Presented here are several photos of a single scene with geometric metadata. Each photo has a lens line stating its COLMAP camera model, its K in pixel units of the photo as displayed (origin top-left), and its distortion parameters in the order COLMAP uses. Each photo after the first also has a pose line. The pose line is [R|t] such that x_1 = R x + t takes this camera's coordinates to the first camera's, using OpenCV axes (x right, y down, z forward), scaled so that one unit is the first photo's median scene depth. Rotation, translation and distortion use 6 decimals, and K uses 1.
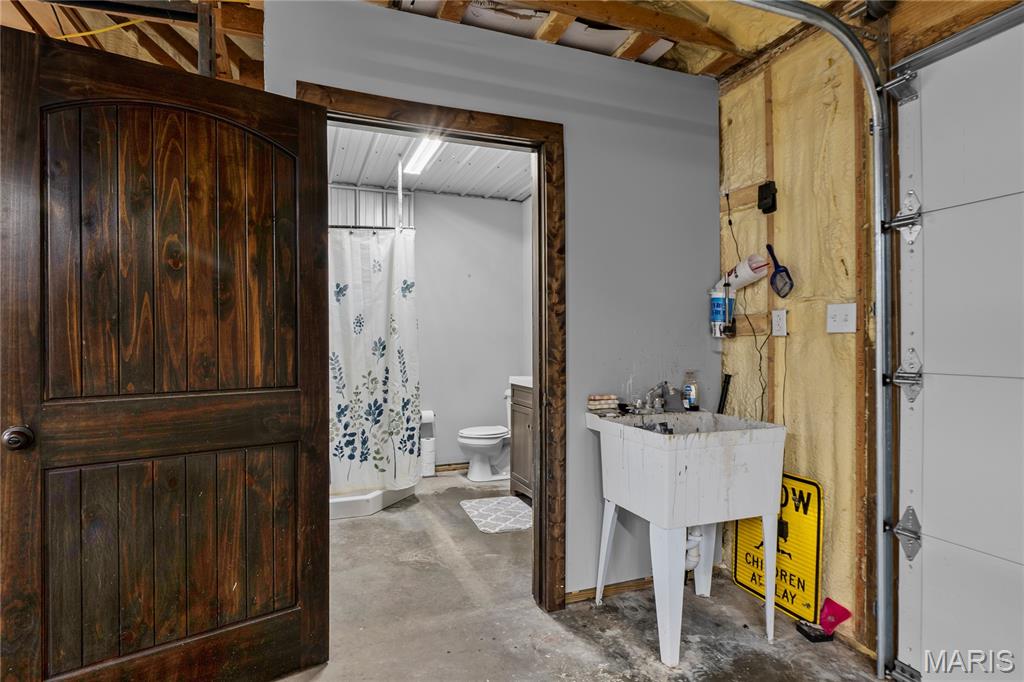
lens RADIAL K [[525.9, 0, 510.1], [0, 525.9, 341.3], [0, 0, 1]] dist [-0.027169, -0.000536]
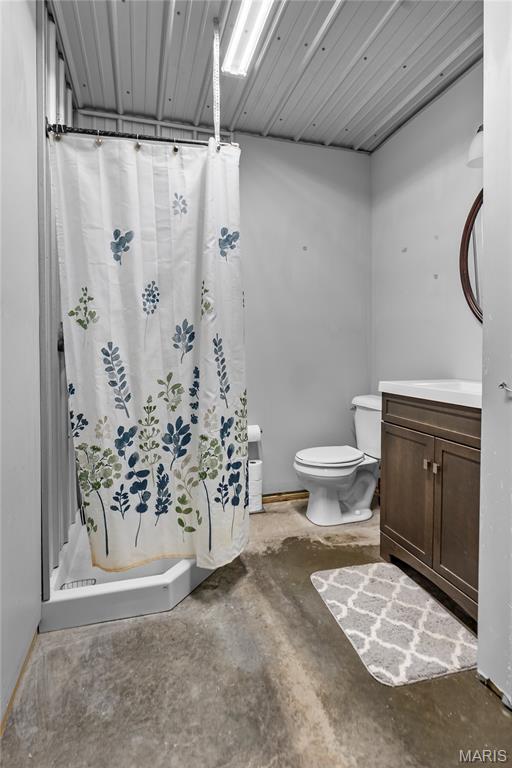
lens RADIAL K [[394.4, 0, 267.3], [0, 394.4, 348.5], [0, 0, 1]] dist [-0.027169, -0.000536]
pose [[0.997514, -0.005063, -0.070285, -0.116792], [0.004835, 0.999982, -0.003410, 0.029455], [0.070301, 0.003061, 0.997521, 0.535844]]
